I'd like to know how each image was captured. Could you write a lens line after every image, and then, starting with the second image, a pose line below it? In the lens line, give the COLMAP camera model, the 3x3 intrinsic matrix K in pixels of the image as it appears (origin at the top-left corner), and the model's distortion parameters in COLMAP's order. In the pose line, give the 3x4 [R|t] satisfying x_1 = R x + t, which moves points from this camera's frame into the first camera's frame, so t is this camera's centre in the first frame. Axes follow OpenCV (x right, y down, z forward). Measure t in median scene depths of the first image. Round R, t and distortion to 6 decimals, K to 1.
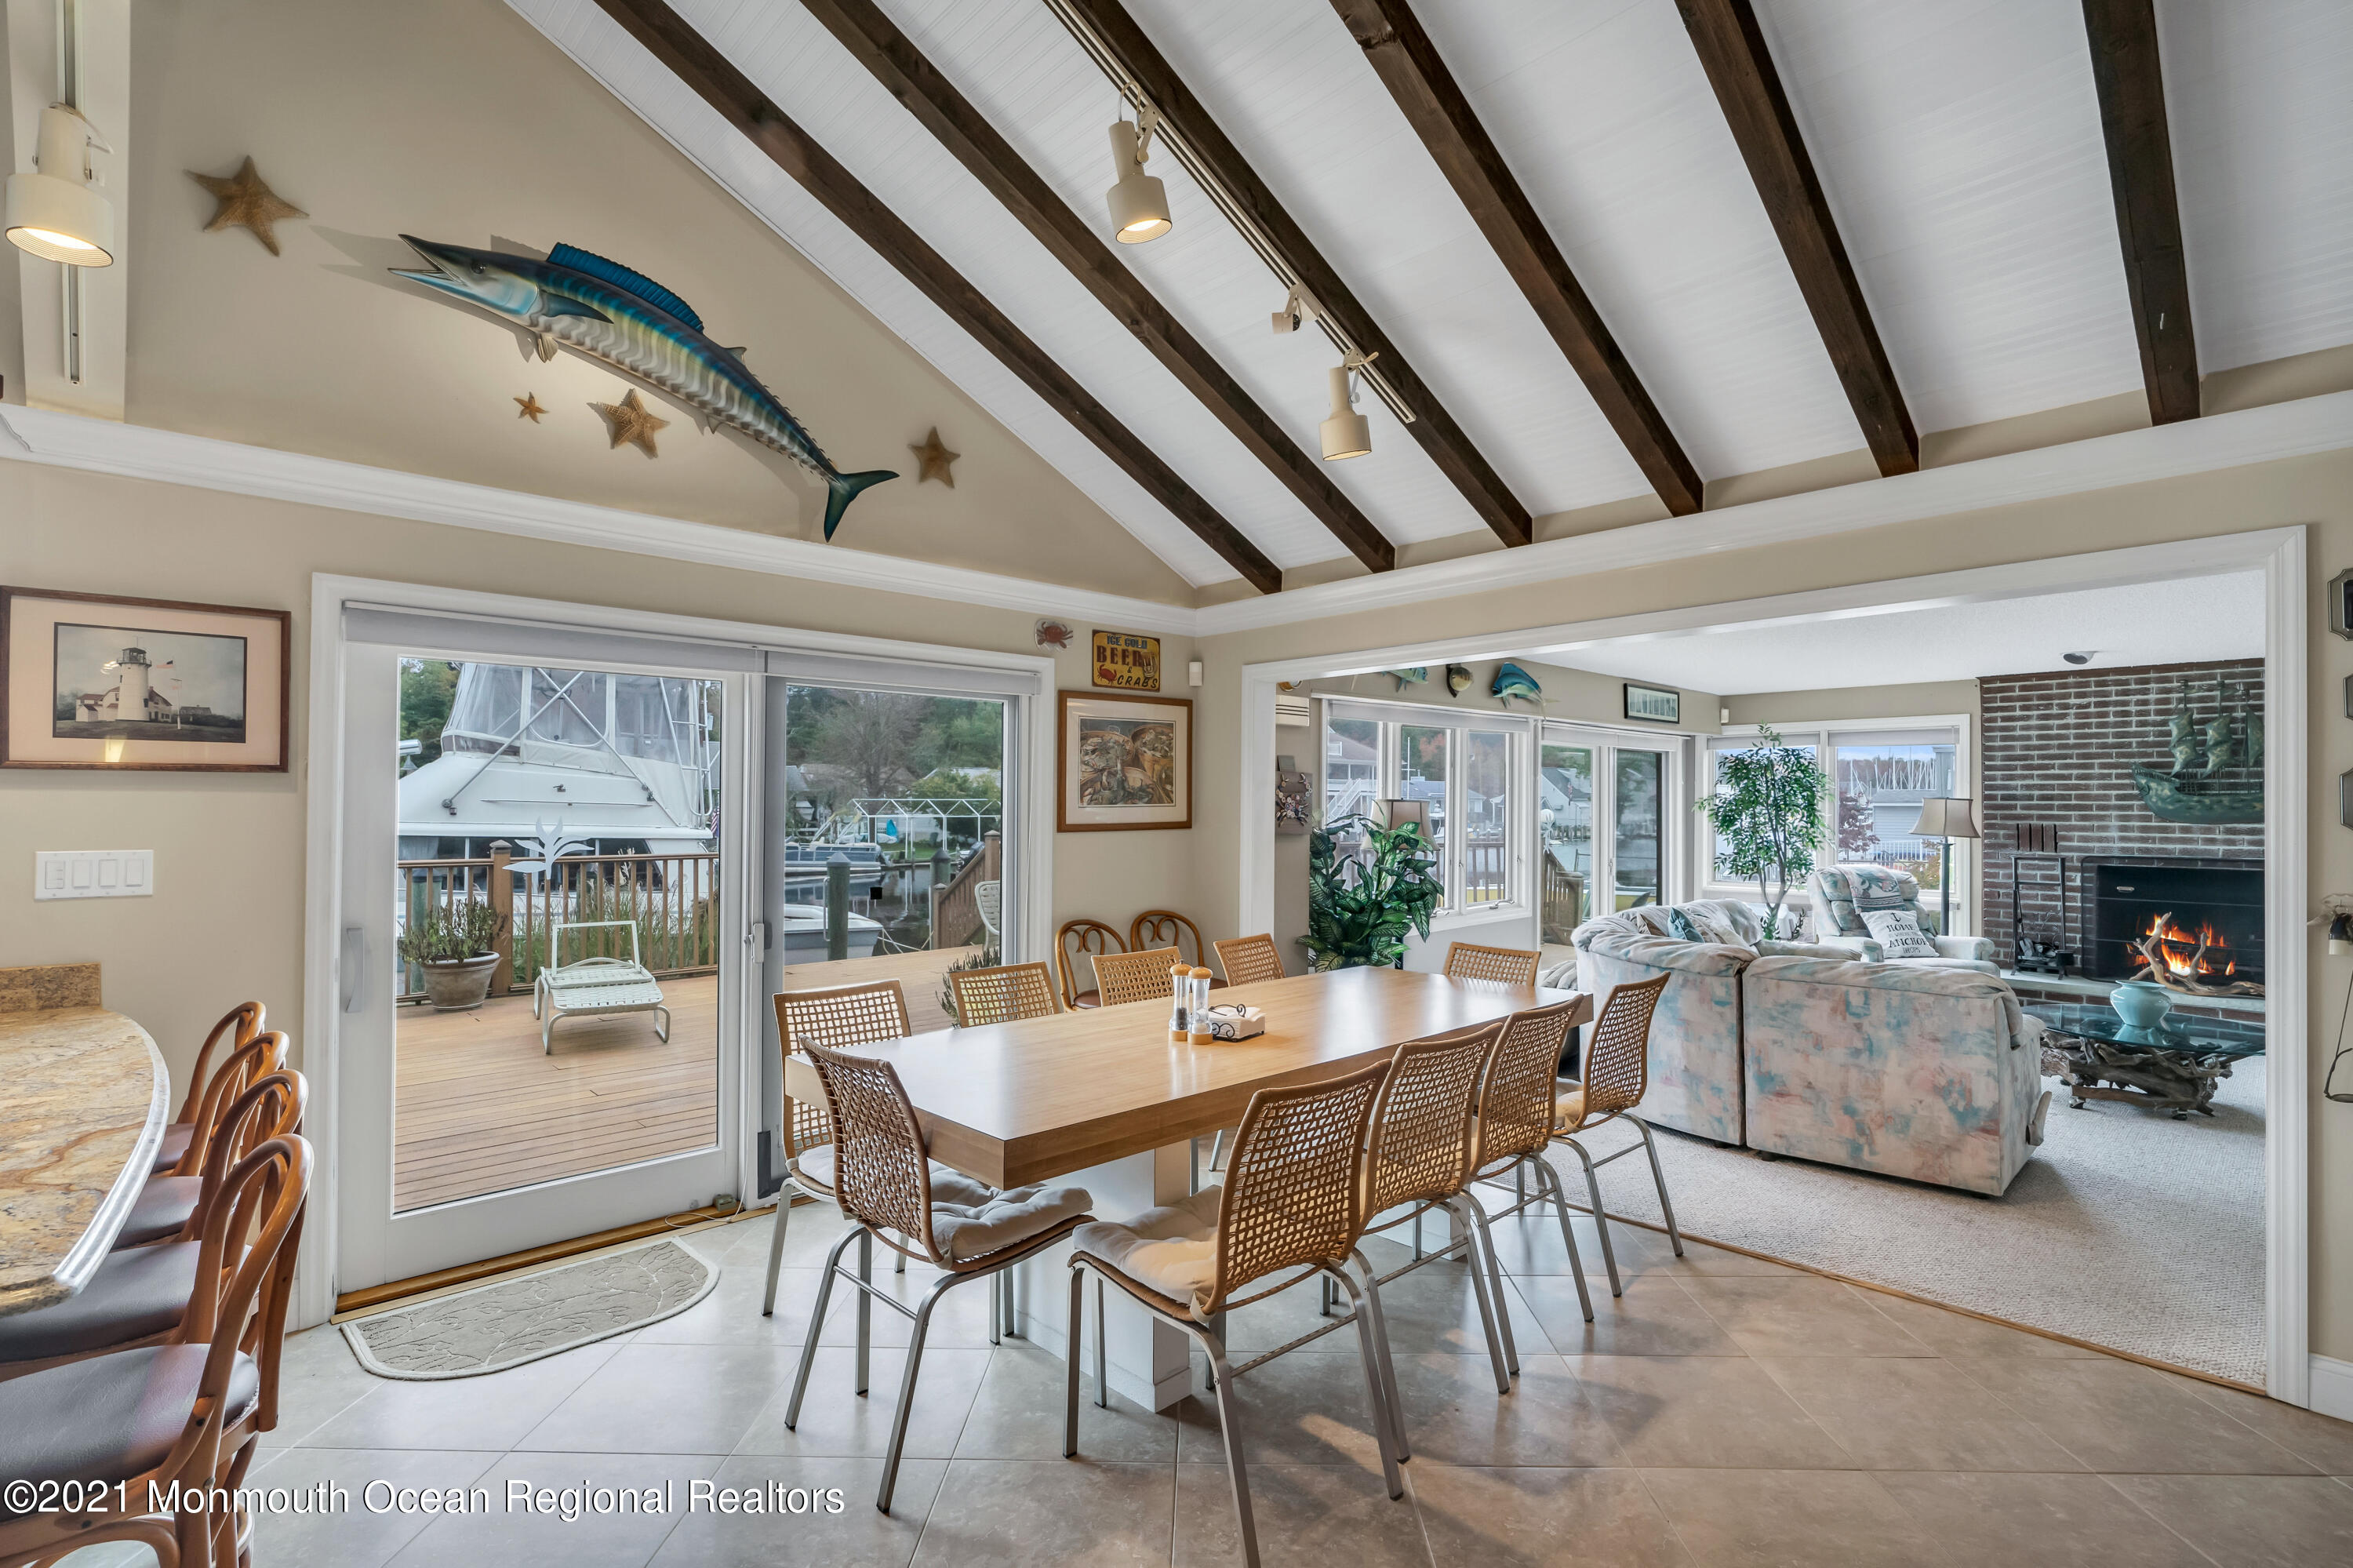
lens RADIAL K [[1071.0, 0, 1176.5], [0, 1071.0, 784.0], [0, 0, 1]] dist [0.001174, 0.000378]
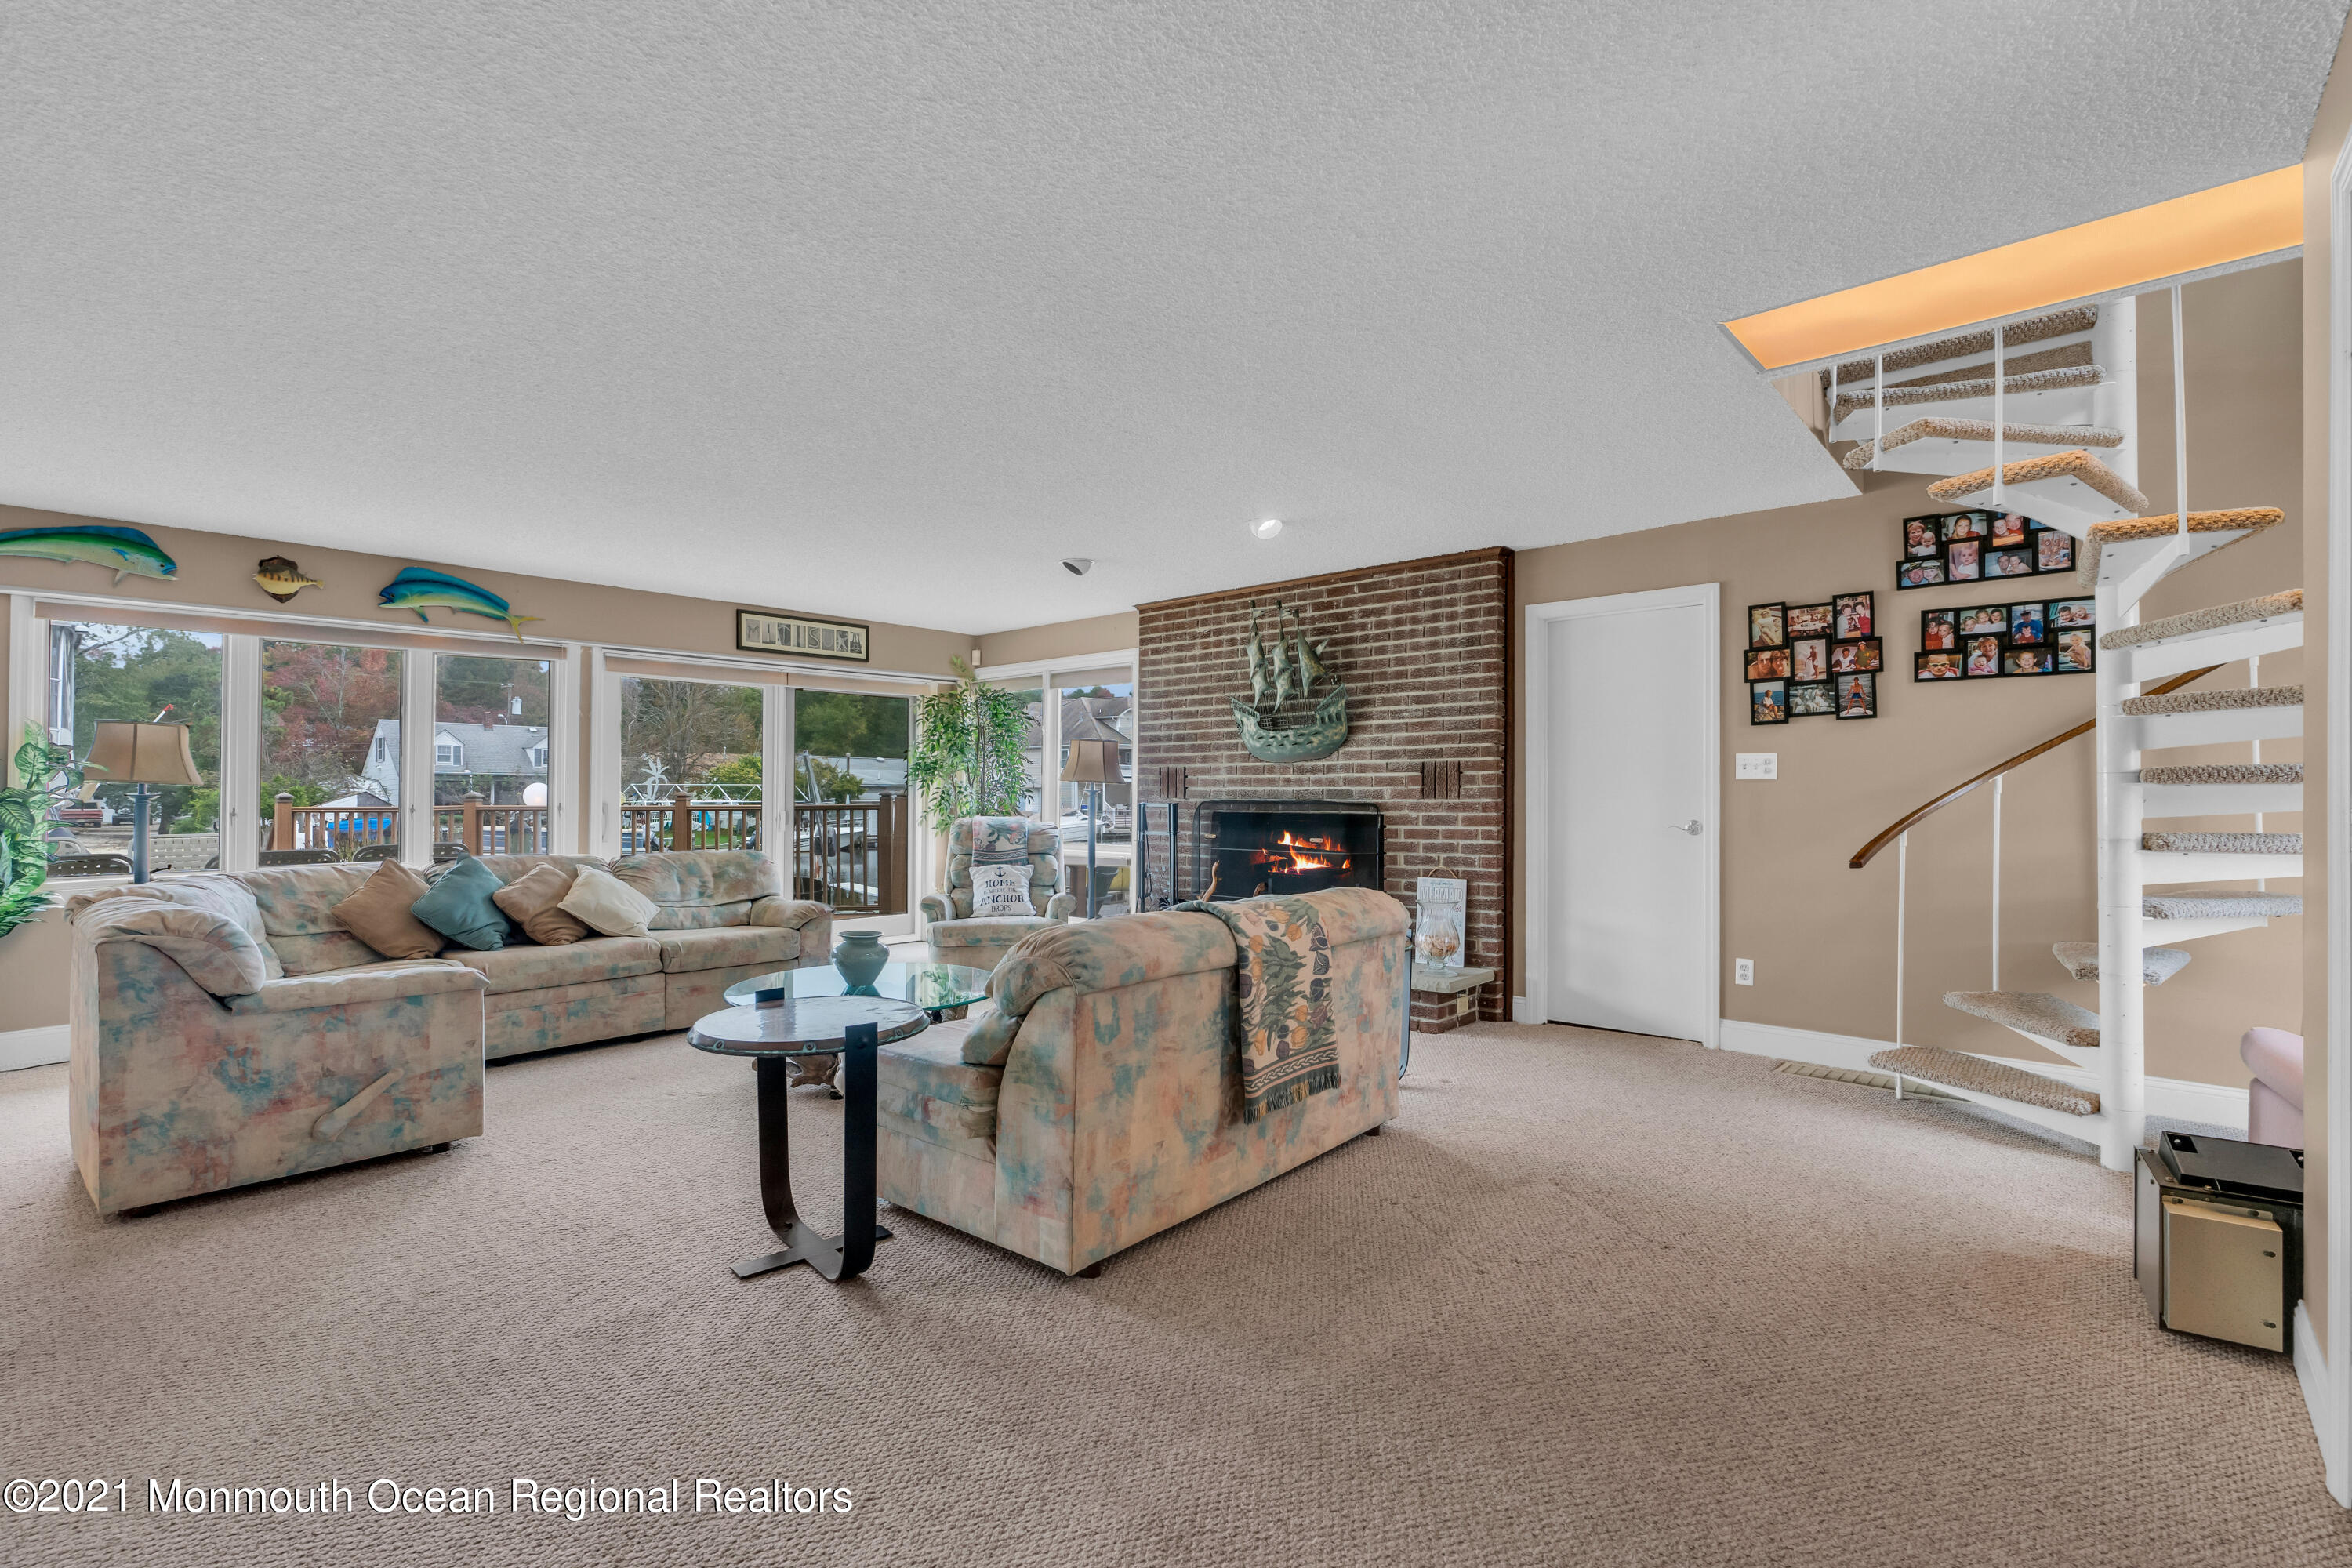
lens RADIAL K [[1061.4, 0, 1099.3], [0, 1061.4, 783.1], [0, 0, 1]] dist [-0.000913, 0.000006]
pose [[0.997568, -0.001506, 0.069690, 0.693984], [0.000740, 0.999939, 0.011022, 0.041506], [-0.069702, -0.010944, 0.997508, 0.118025]]
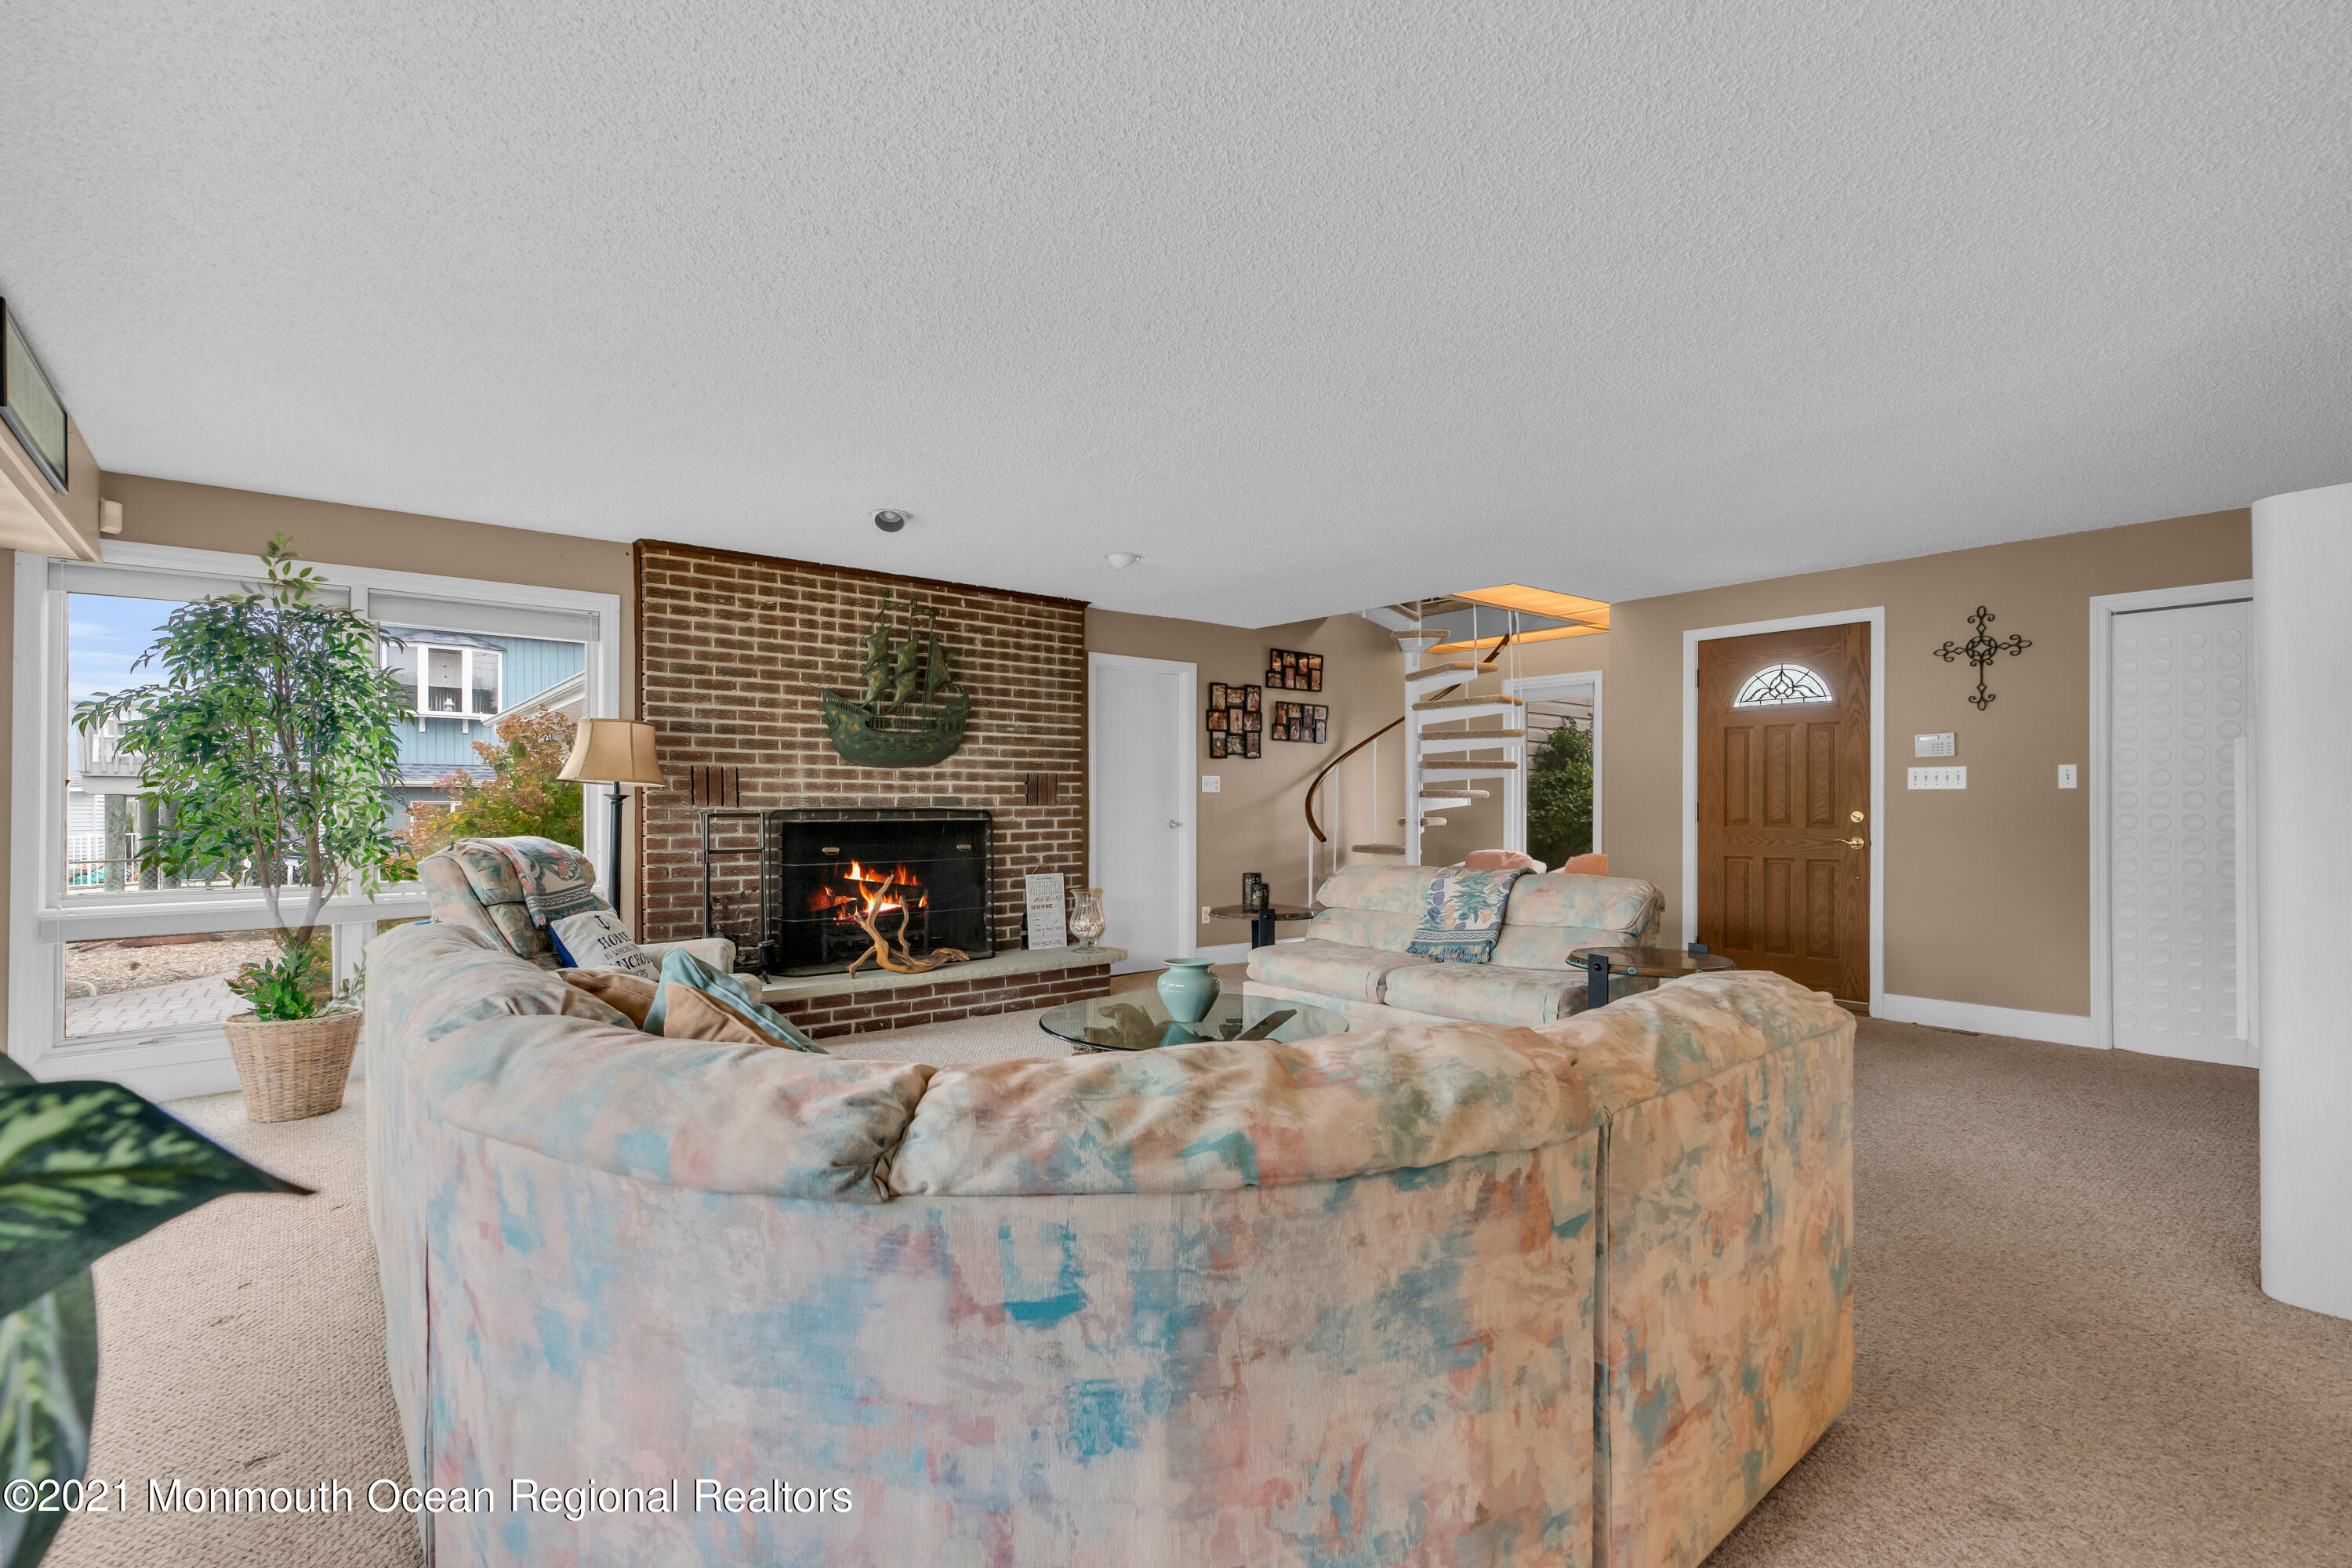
lens RADIAL K [[1081.3, 0, 1168.9], [0, 1081.3, 804.2], [0, 0, 1]] dist [-0.000638, 0.000747]
pose [[0.067046, -0.001725, 0.997748, 0.124704], [-0.019849, 0.999798, 0.003062, 0.054923], [-0.997552, -0.020010, 0.066998, 0.673468]]
